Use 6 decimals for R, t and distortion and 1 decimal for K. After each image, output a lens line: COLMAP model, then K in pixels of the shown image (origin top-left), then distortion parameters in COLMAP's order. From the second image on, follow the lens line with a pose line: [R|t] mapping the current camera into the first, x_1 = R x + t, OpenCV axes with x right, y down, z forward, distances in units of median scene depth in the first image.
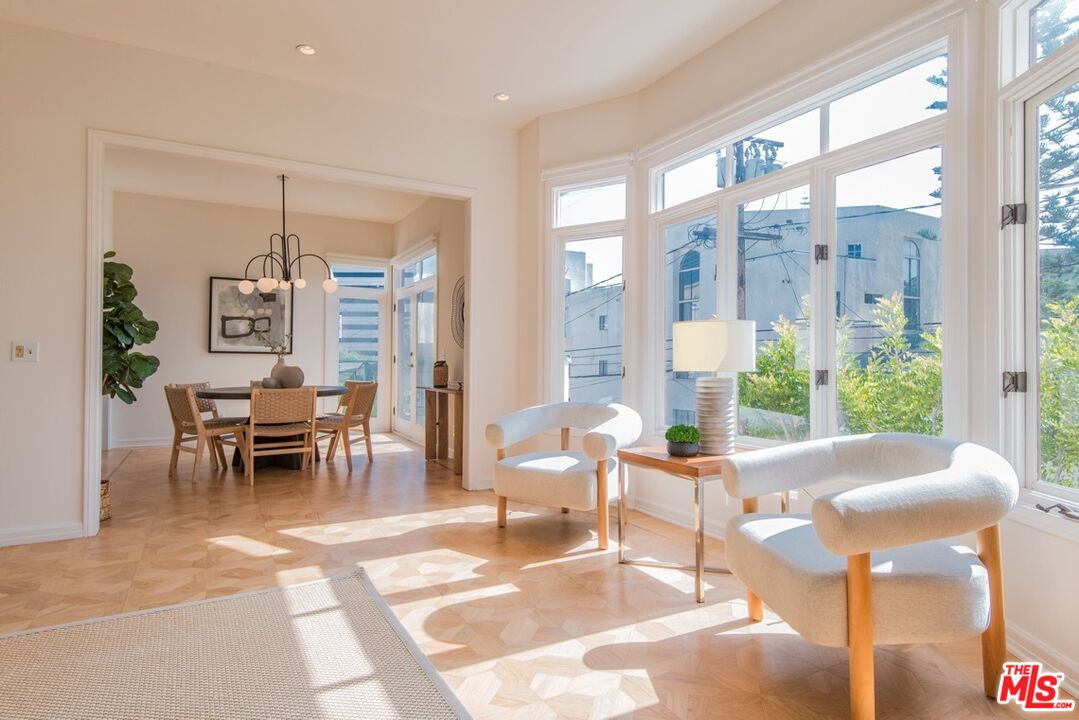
lens RADIAL K [[593.2, 0, 525.8], [0, 593.2, 359.3], [0, 0, 1]] dist [0.017680, -0.005548]
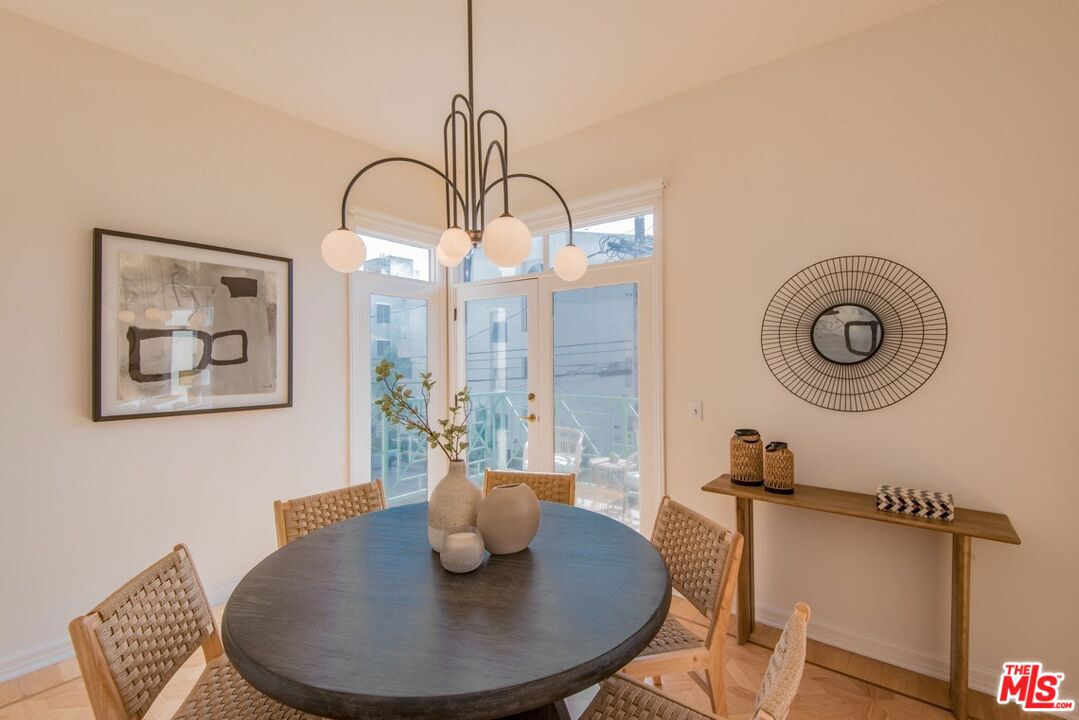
lens RADIAL K [[492.3, 0, 532.8], [0, 492.3, 360.3], [0, 0, 1]] dist [0.013412, -0.006036]
pose [[0.913597, -0.015957, 0.406307, -0.822756], [0.011493, 0.999844, 0.013425, -0.108093], [-0.406457, -0.007595, 0.913638, 1.201814]]
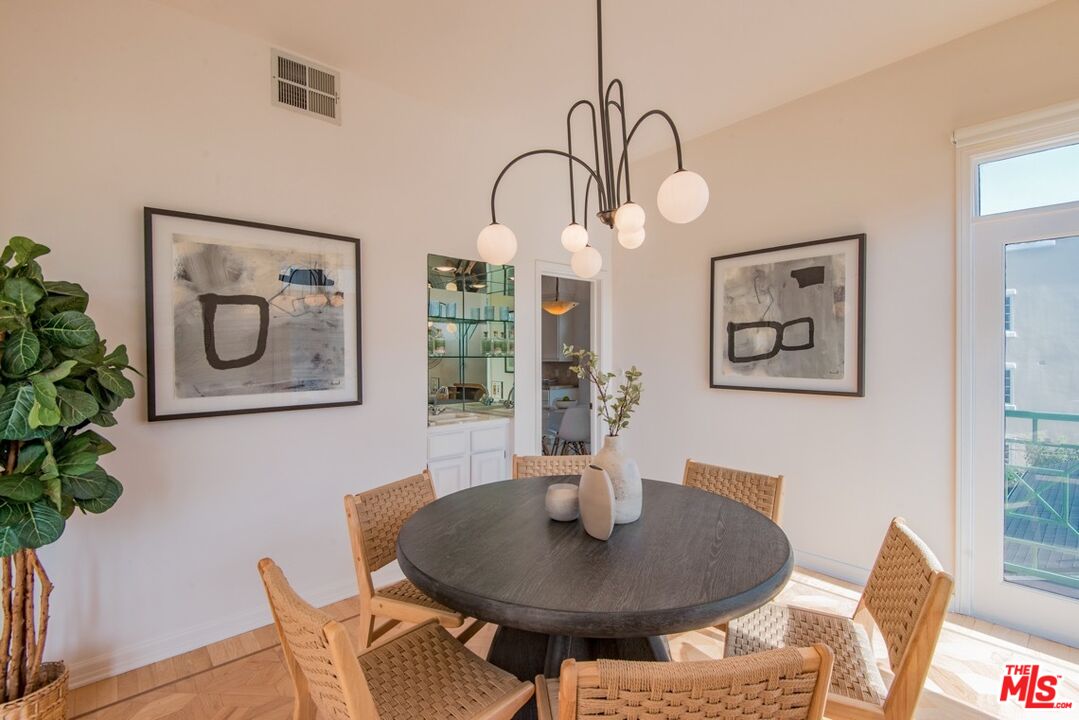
lens RADIAL K [[459.5, 0, 544.2], [0, 459.5, 363.8], [0, 0, 1]] dist [-0.000972, -0.000033]
pose [[0.250202, 0.004273, -0.968184, -0.270965], [-0.000954, 0.999991, 0.004167, -0.074750], [0.968193, -0.000119, 0.250204, 1.497726]]
